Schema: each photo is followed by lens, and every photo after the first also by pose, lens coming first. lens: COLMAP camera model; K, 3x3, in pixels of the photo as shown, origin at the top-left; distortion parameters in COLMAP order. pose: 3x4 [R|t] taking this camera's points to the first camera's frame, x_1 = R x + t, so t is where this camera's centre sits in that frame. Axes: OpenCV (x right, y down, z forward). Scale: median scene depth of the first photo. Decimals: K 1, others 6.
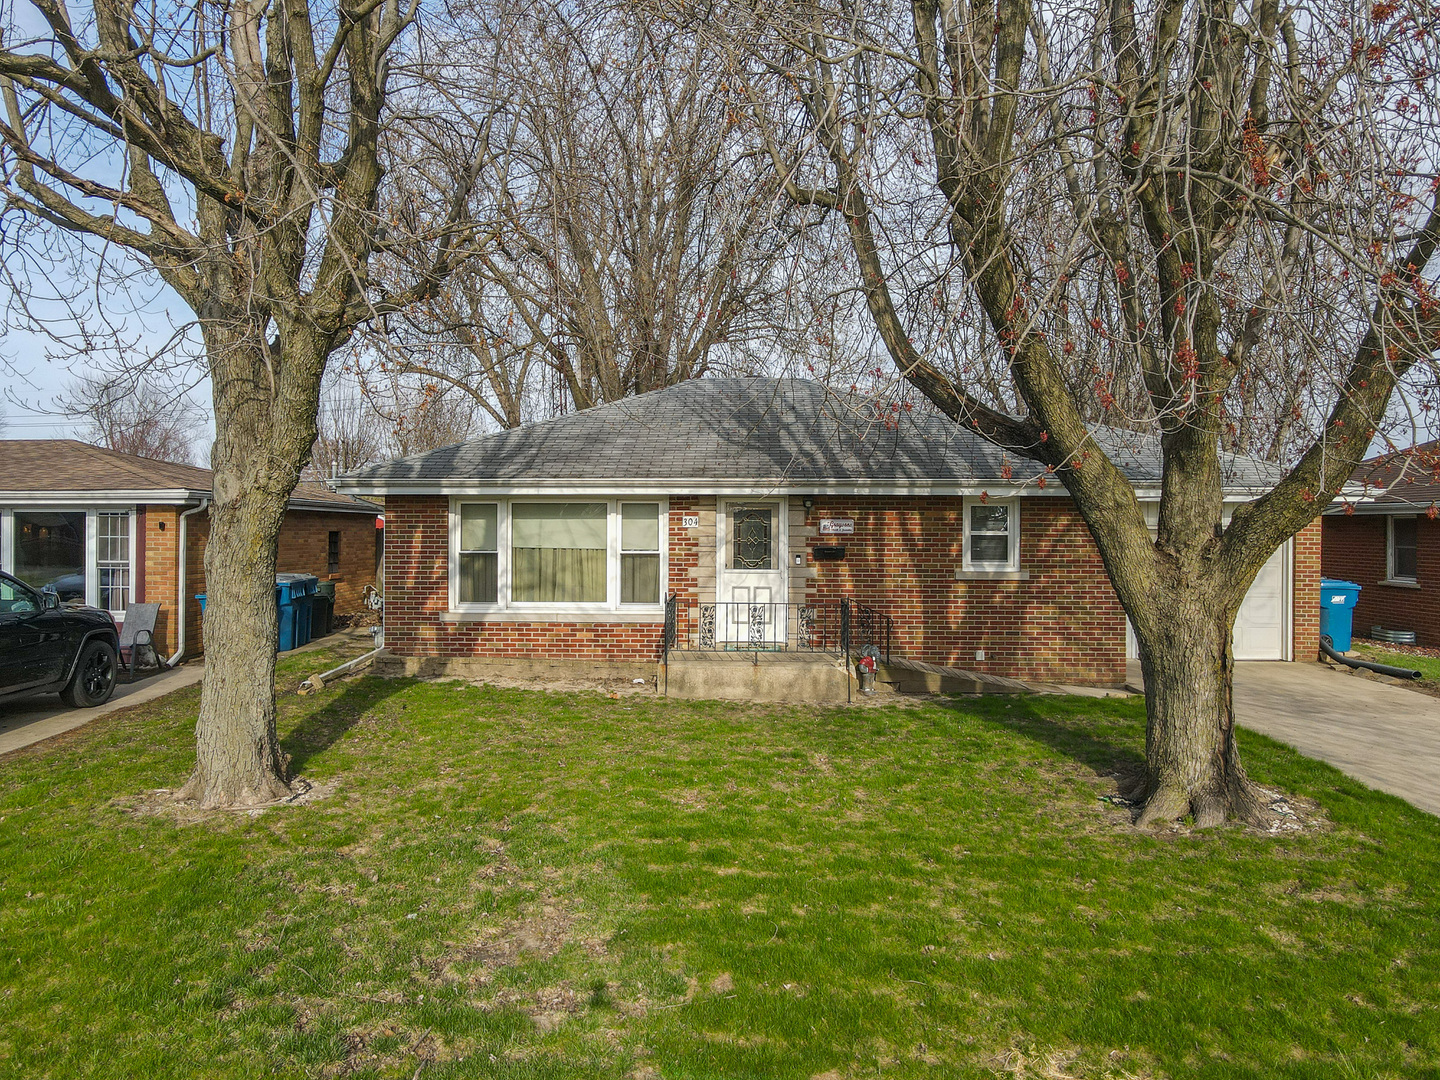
lens RADIAL K [[1007.7, 0, 720.0], [0, 1007.7, 540.0], [0, 0, 1]] dist [0.000357, -0.000777]
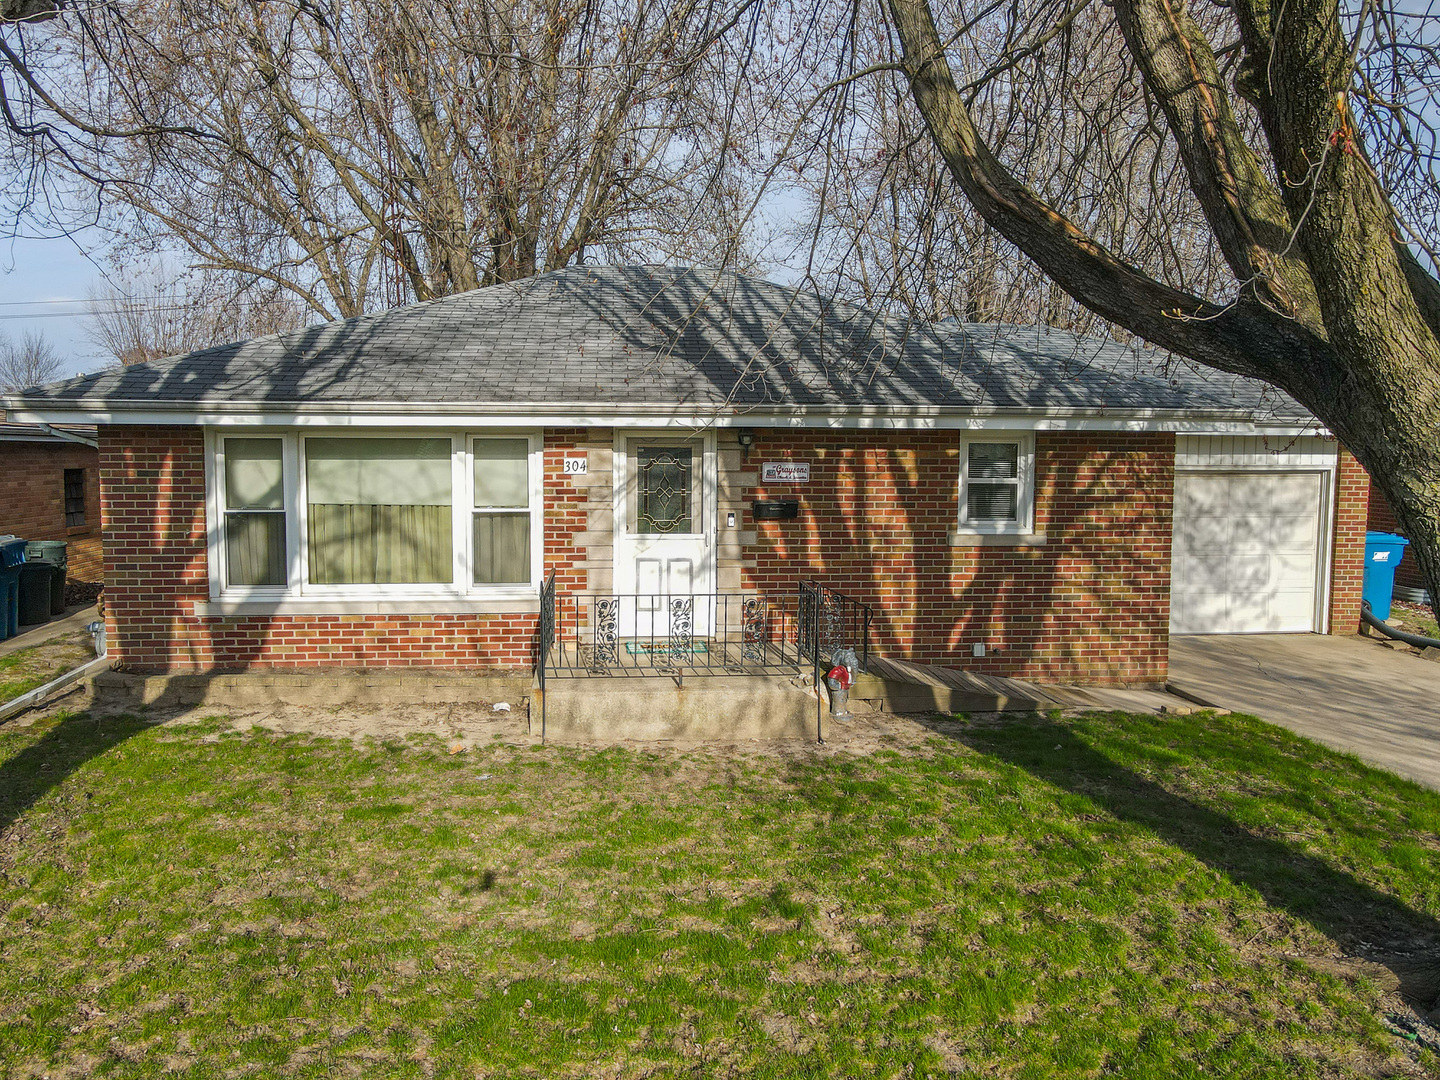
lens RADIAL K [[1006.3, 0, 694.7], [0, 1006.3, 540.9], [0, 0, 1]] dist [-0.013932, 0.000032]
pose [[0.994560, -0.010047, 0.103676, -0.019860], [0.001771, 0.996824, 0.079612, -0.021505], [-0.104146, -0.078995, 0.991420, 0.310547]]
